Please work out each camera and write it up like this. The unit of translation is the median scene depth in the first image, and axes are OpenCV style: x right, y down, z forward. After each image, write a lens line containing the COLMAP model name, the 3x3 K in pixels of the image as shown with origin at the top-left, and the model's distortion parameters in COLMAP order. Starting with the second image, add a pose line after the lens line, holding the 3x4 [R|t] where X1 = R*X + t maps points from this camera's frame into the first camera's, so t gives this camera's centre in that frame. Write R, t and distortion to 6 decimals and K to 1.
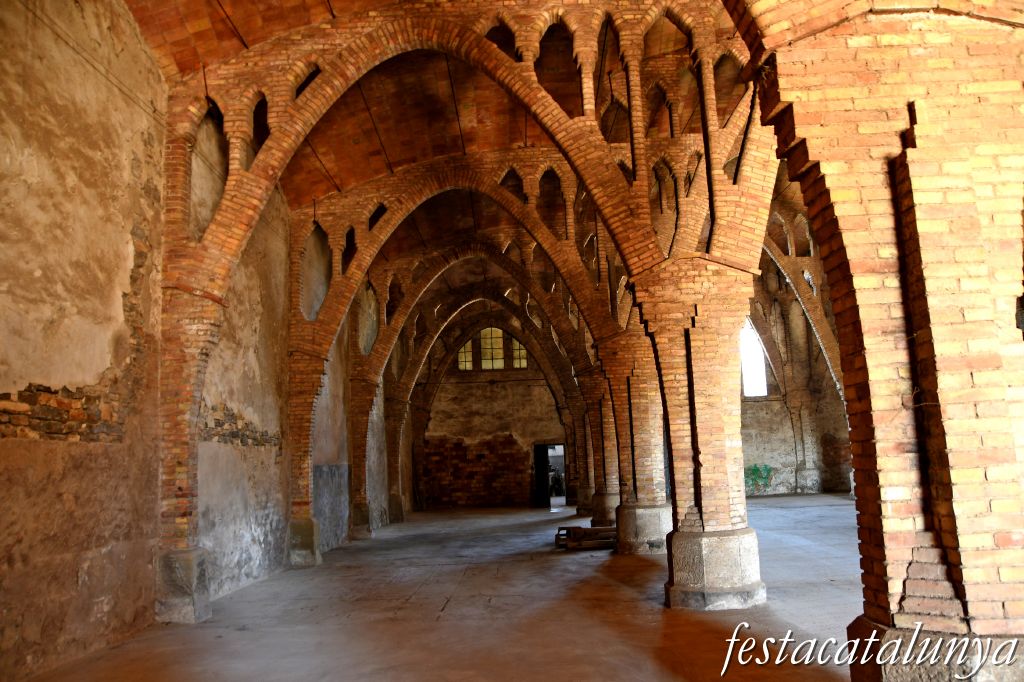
lens RADIAL K [[809.2, 0, 514.9], [0, 809.2, 349.7], [0, 0, 1]] dist [-0.135316, 0.132553]
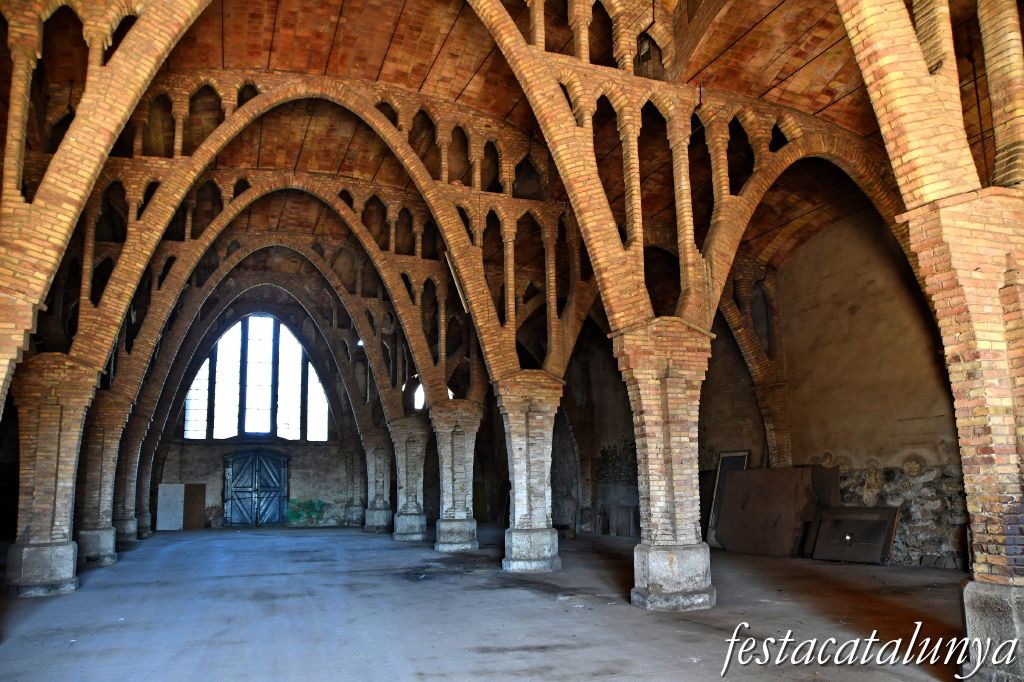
lens RADIAL K [[809.2, 0, 516.2], [0, 809.2, 350.9], [0, 0, 1]] dist [-0.135316, 0.132553]
pose [[0.933094, 0.083372, 0.349836, 0.501896], [-0.069956, 0.996254, -0.050837, -0.108838], [-0.352764, 0.022963, 0.935430, -0.629591]]
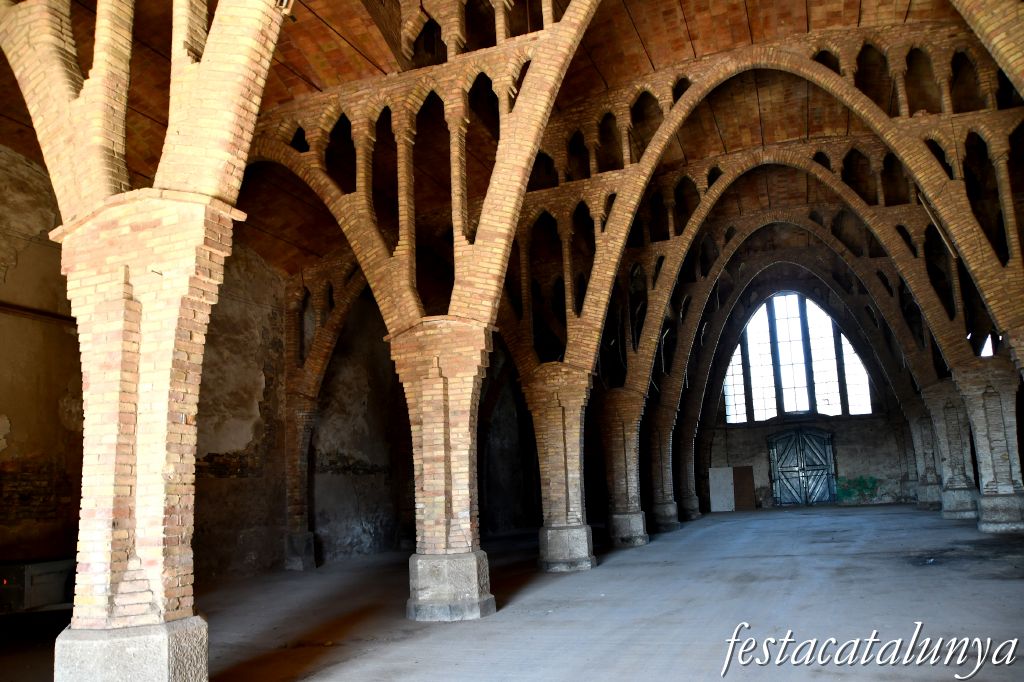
lens RADIAL K [[809.2, 0, 513.6], [0, 809.2, 351.4], [0, 0, 1]] dist [-0.135316, 0.132553]
pose [[0.943276, -0.056275, -0.327205, 0.694241], [0.053560, 0.998415, -0.017310, -0.116455], [0.327660, -0.001197, 0.944795, -0.620618]]
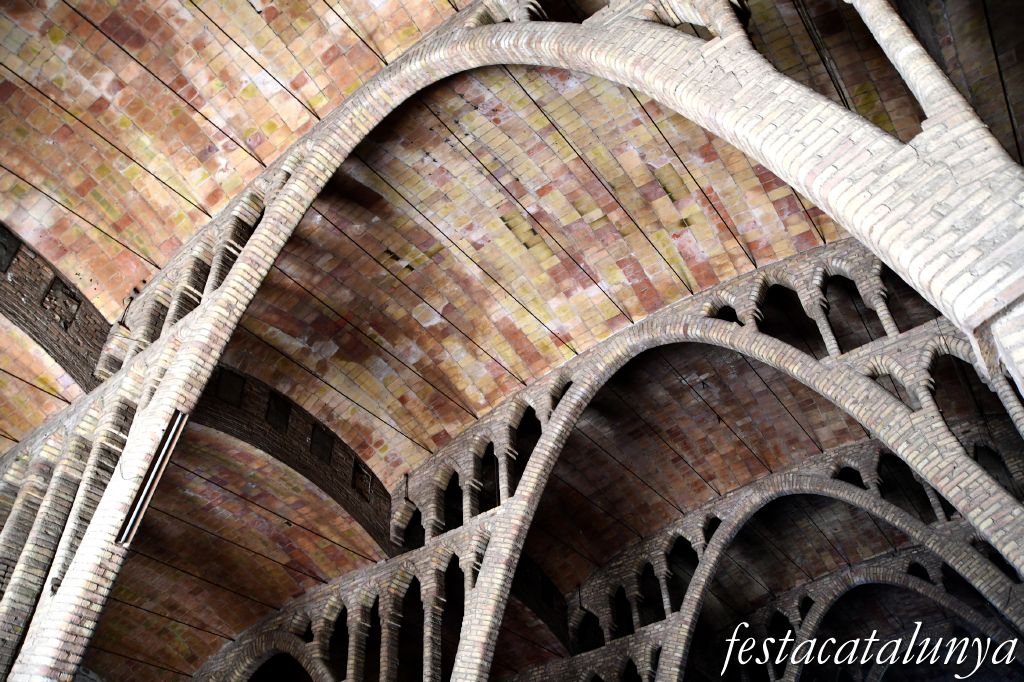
lens RADIAL K [[809.2, 0, 513.0], [0, 809.2, 351.6], [0, 0, 1]] dist [-0.135316, 0.132553]
pose [[0.818958, -0.380355, -0.429695, 1.021218], [0.097249, 0.829946, -0.549301, -0.115127], [0.565553, 0.408067, 0.716680, -0.488766]]
